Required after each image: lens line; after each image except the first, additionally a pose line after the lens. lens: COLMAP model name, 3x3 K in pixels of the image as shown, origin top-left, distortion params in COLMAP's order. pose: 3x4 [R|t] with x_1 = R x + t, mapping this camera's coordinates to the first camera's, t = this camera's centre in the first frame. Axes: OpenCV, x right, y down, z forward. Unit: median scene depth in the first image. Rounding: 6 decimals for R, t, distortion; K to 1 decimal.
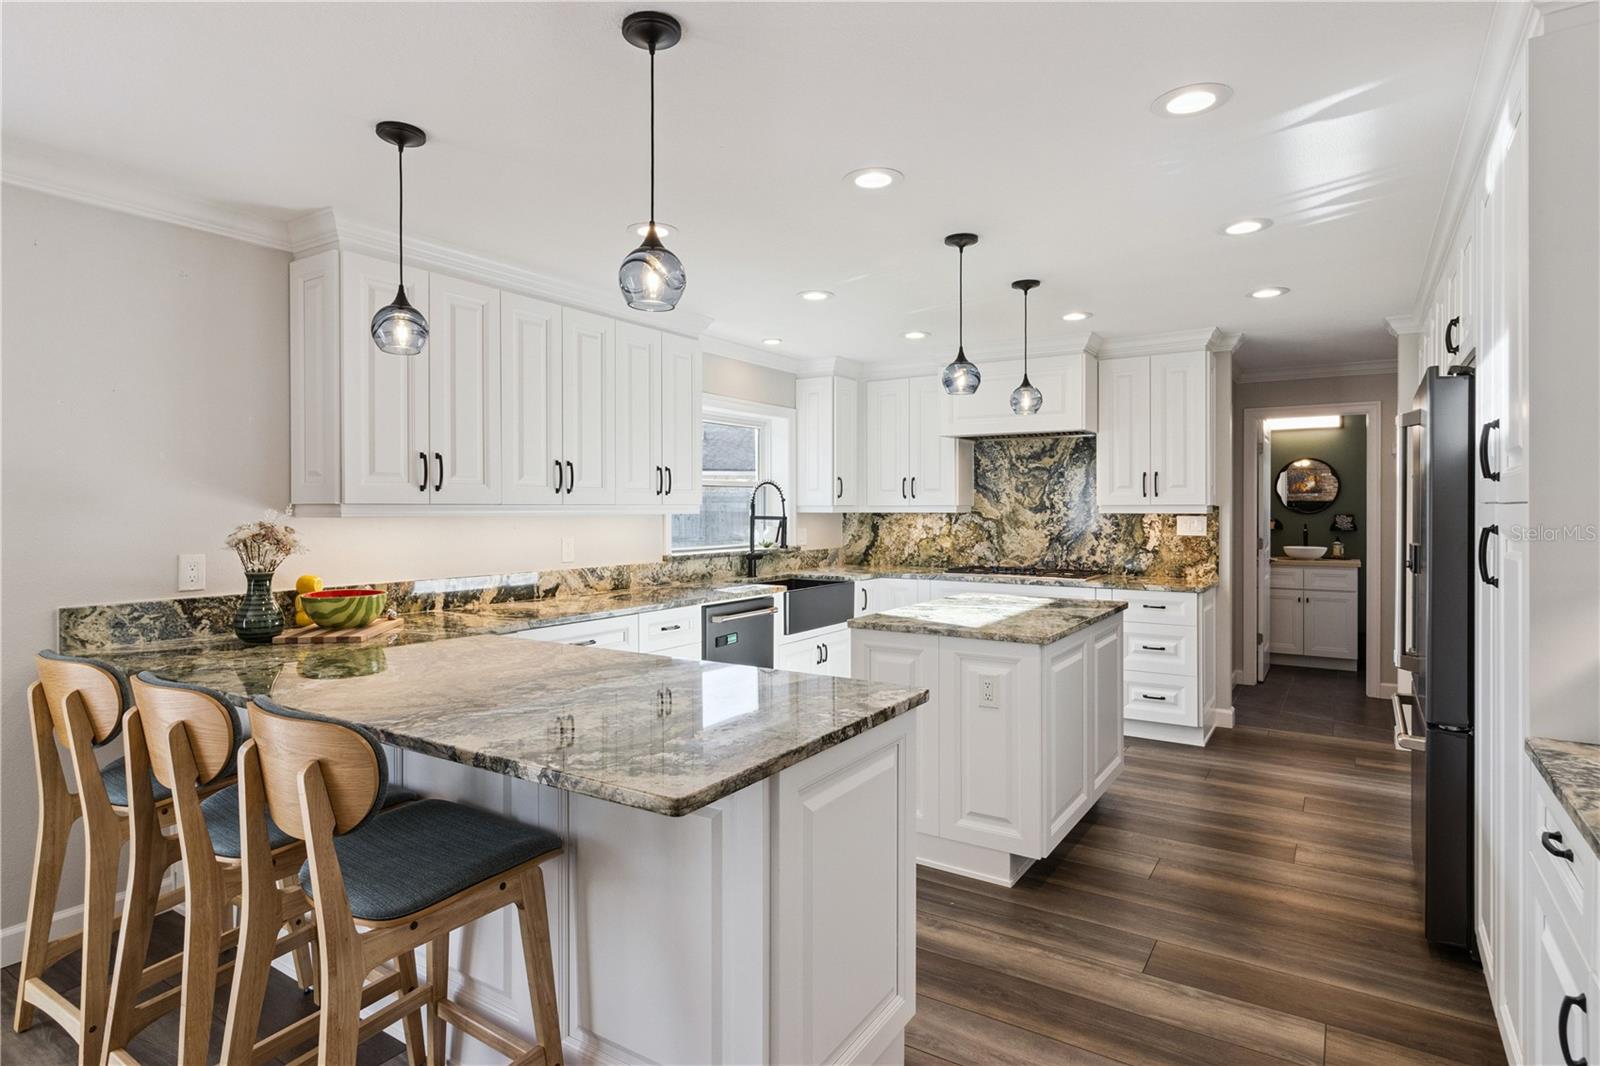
lens RADIAL K [[869.1, 0, 770.4], [0, 869.1, 504.2], [0, 0, 1]] dist [0.007268, -0.000538]
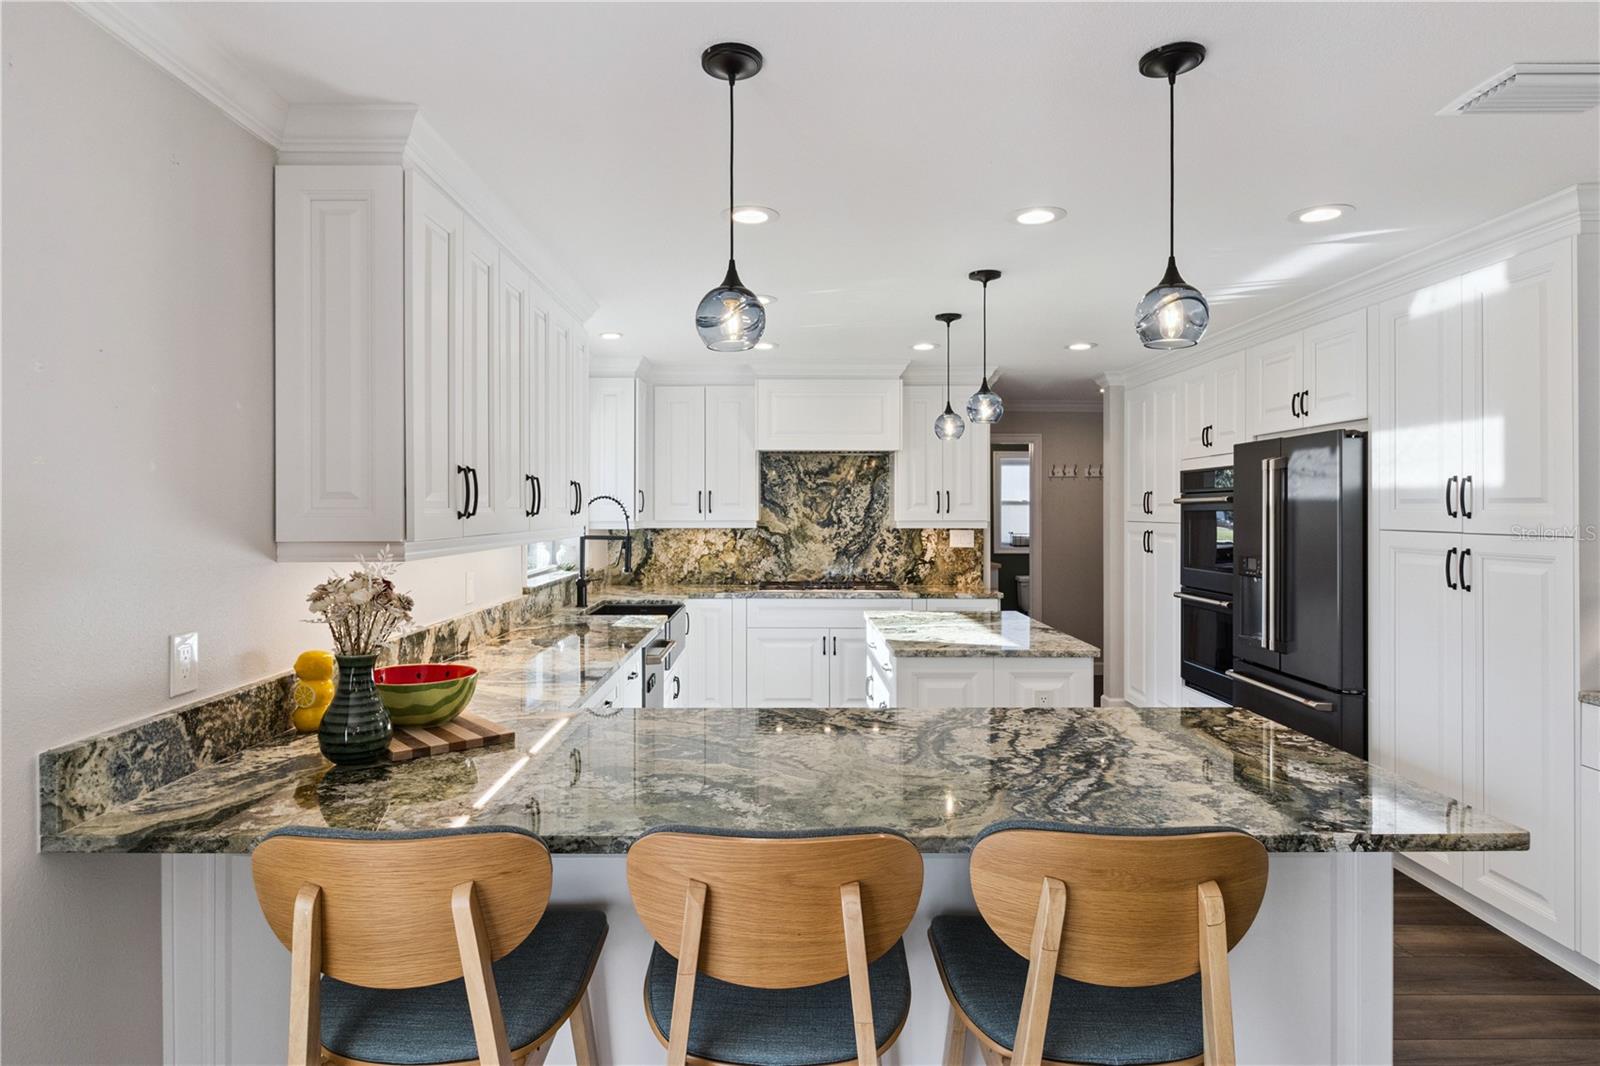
lens RADIAL K [[916.8, 0, 785.5], [0, 916.8, 515.3], [0, 0, 1]] dist [0.002835, -0.002151]
pose [[0.830992, -0.003408, 0.556274, -0.350205], [-0.003010, 0.999939, 0.010623, -0.016398], [-0.556277, -0.010502, 0.830931, 0.130291]]
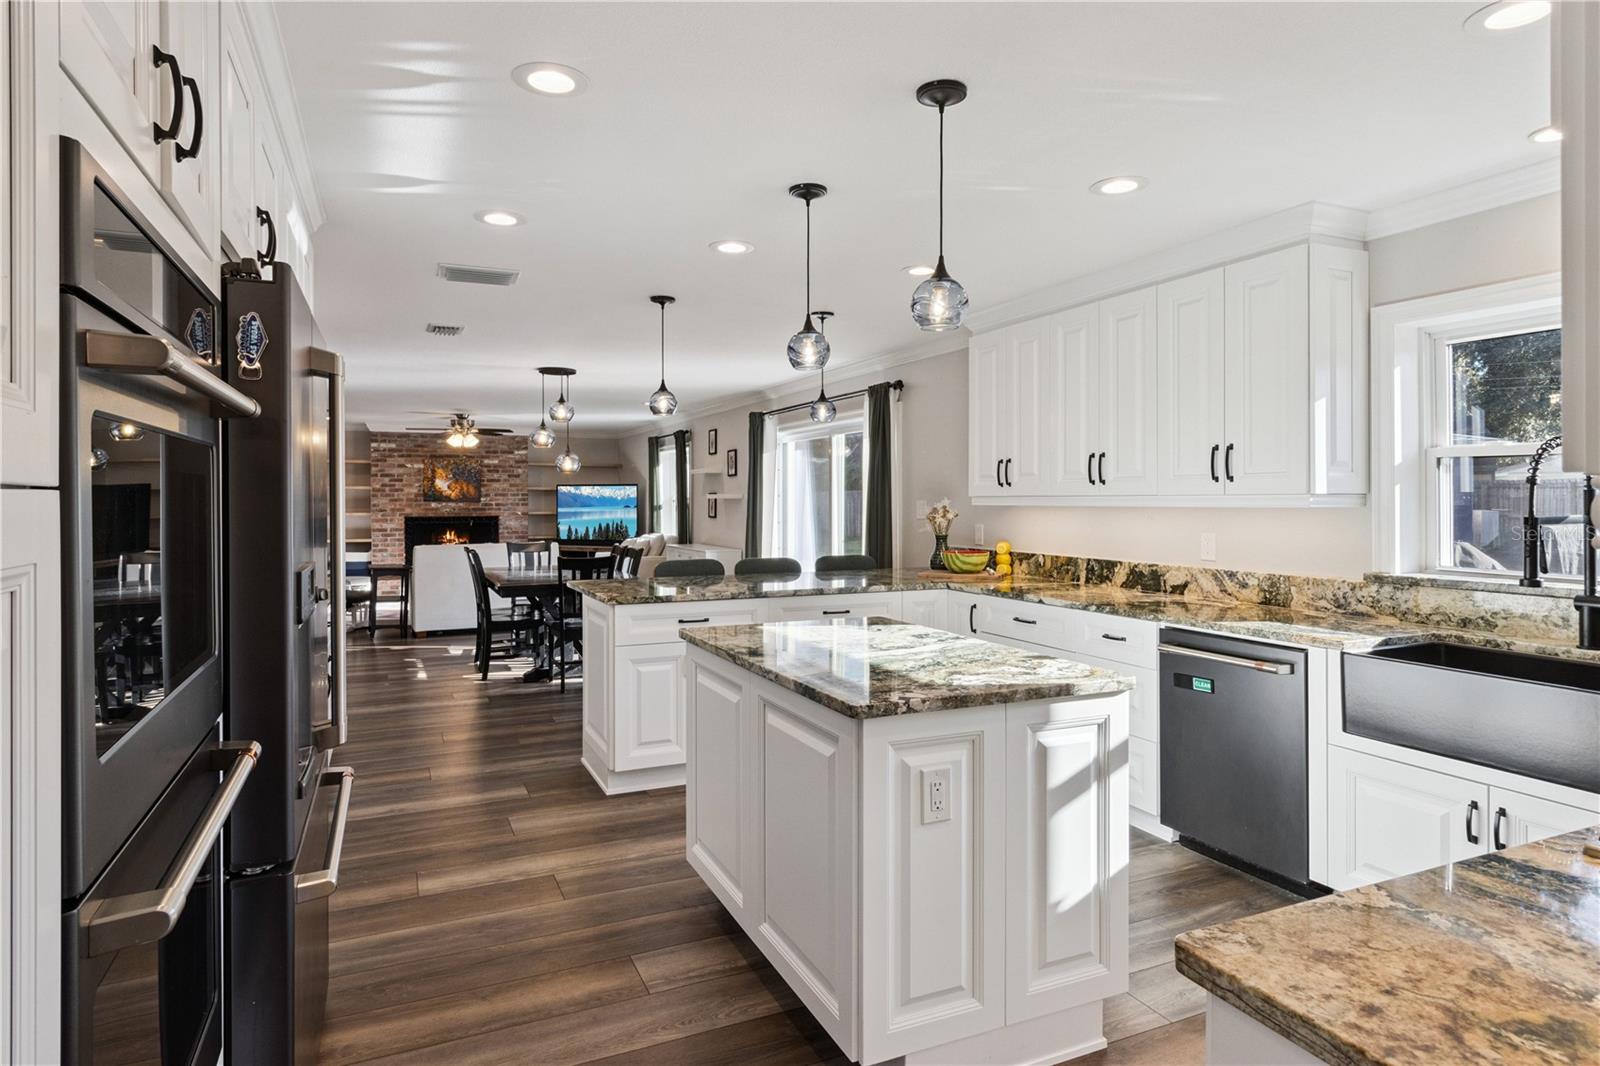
lens RADIAL K [[869.1, 0, 778.5], [0, 869.1, 503.4], [0, 0, 1]] dist [0.007268, -0.000538]
pose [[-0.537895, 0.005348, -0.842995, 0.581532], [0.004834, 0.999983, 0.003259, 0.003584], [0.842998, -0.002322, -0.537911, 0.869343]]
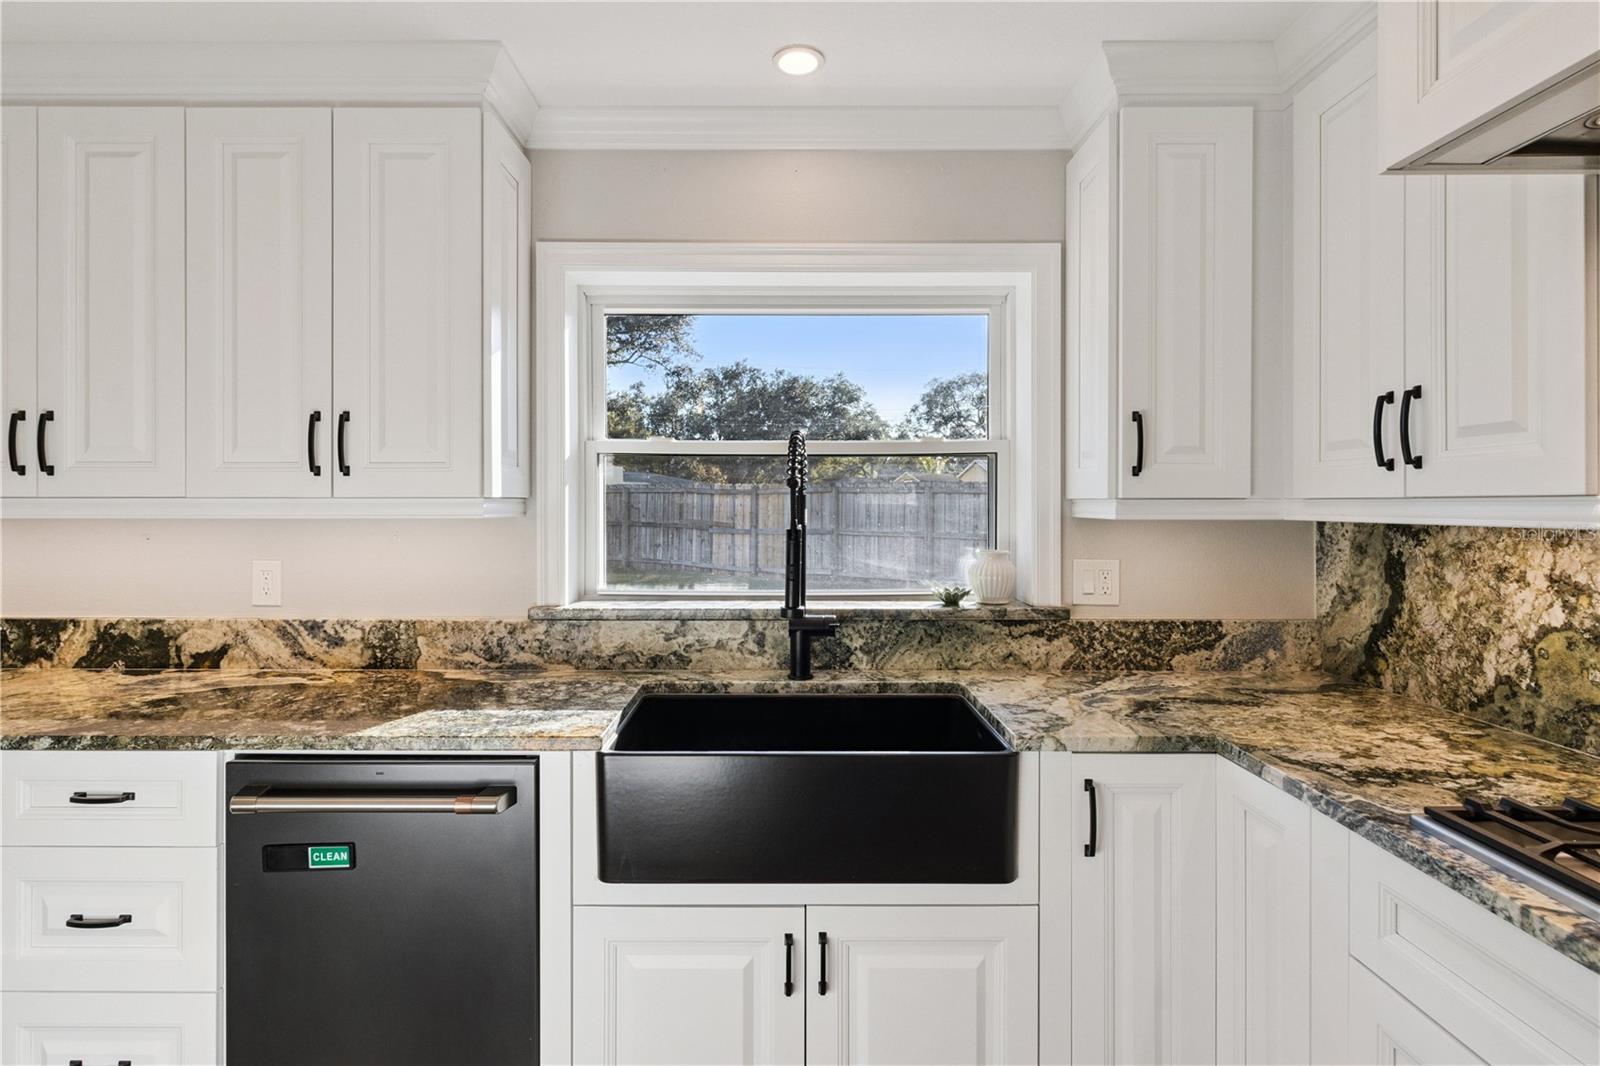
lens RADIAL K [[821.5, 0, 775.7], [0, 821.5, 495.2], [0, 0, 1]] dist [0.002315, -0.002002]
pose [[0.563811, -0.003961, -0.825894, 0.278268], [0.001080, 0.999991, -0.004059, 0.001752], [0.825903, 0.001396, 0.563810, 0.764484]]
